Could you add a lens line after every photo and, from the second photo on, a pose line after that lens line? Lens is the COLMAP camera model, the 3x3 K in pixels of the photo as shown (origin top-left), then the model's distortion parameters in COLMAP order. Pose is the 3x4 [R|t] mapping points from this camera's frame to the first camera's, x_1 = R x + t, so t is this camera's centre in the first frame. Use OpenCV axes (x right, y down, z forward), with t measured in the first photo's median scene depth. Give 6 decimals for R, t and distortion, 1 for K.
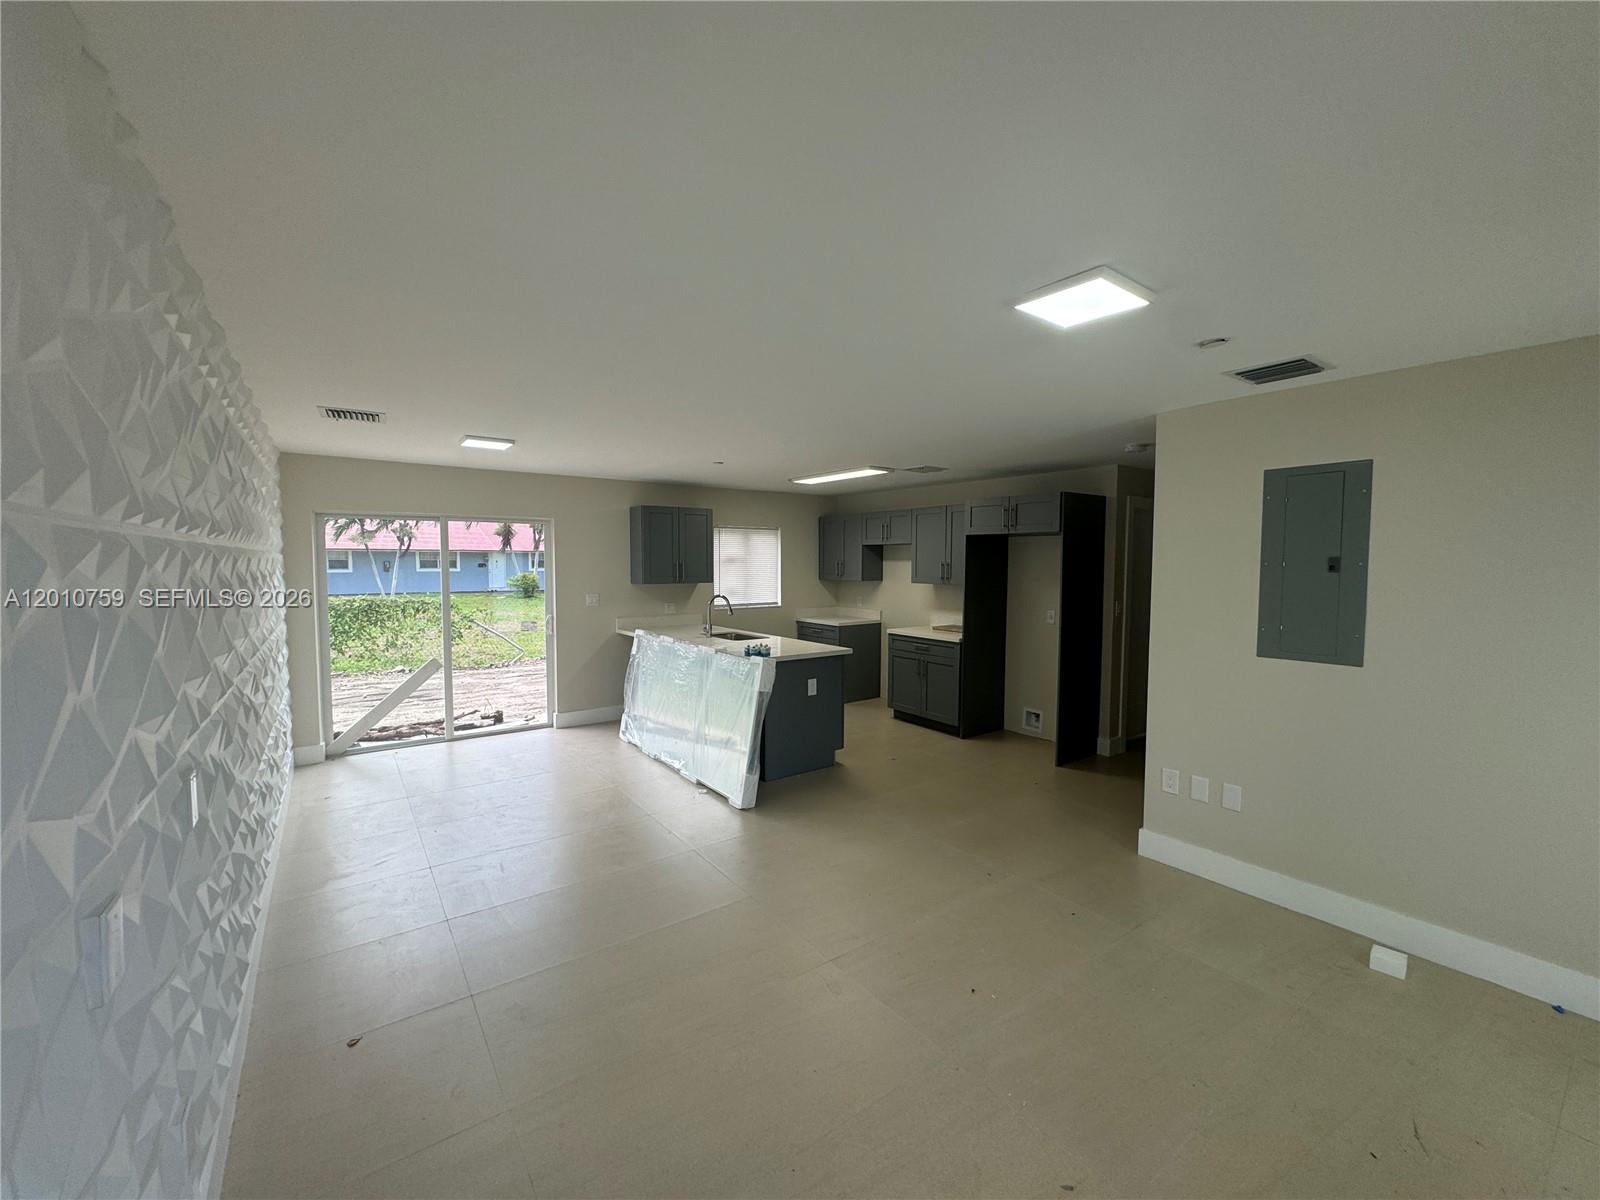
lens RADIAL K [[653.9, 0, 791.9], [0, 653.9, 597.8], [0, 0, 1]] dist [0.003383, 0.000078]
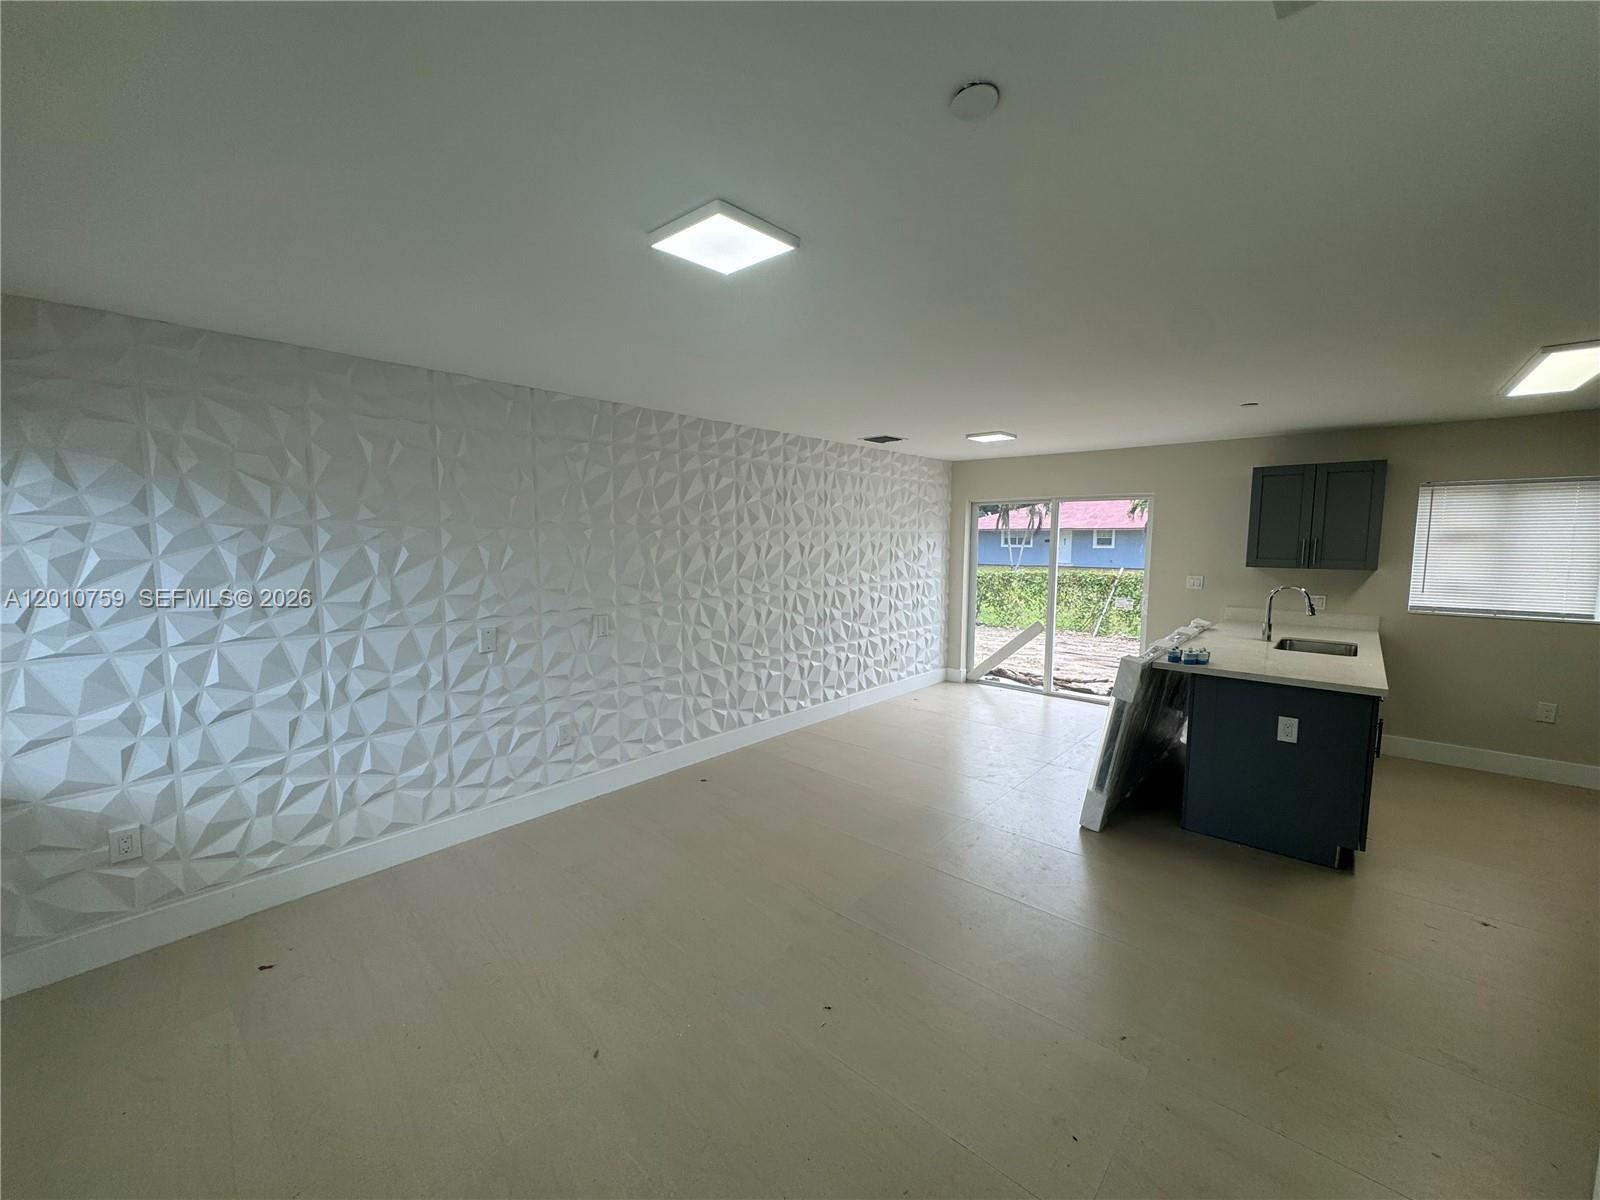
lens RADIAL K [[653.9, 0, 804.0], [0, 653.9, 613.1], [0, 0, 1]] dist [0.003383, 0.000078]
pose [[0.202716, 0.111019, -0.972924, 0.499447], [-0.057160, 0.993200, 0.101423, -0.017153], [0.977568, 0.035053, 0.207683, 0.338948]]
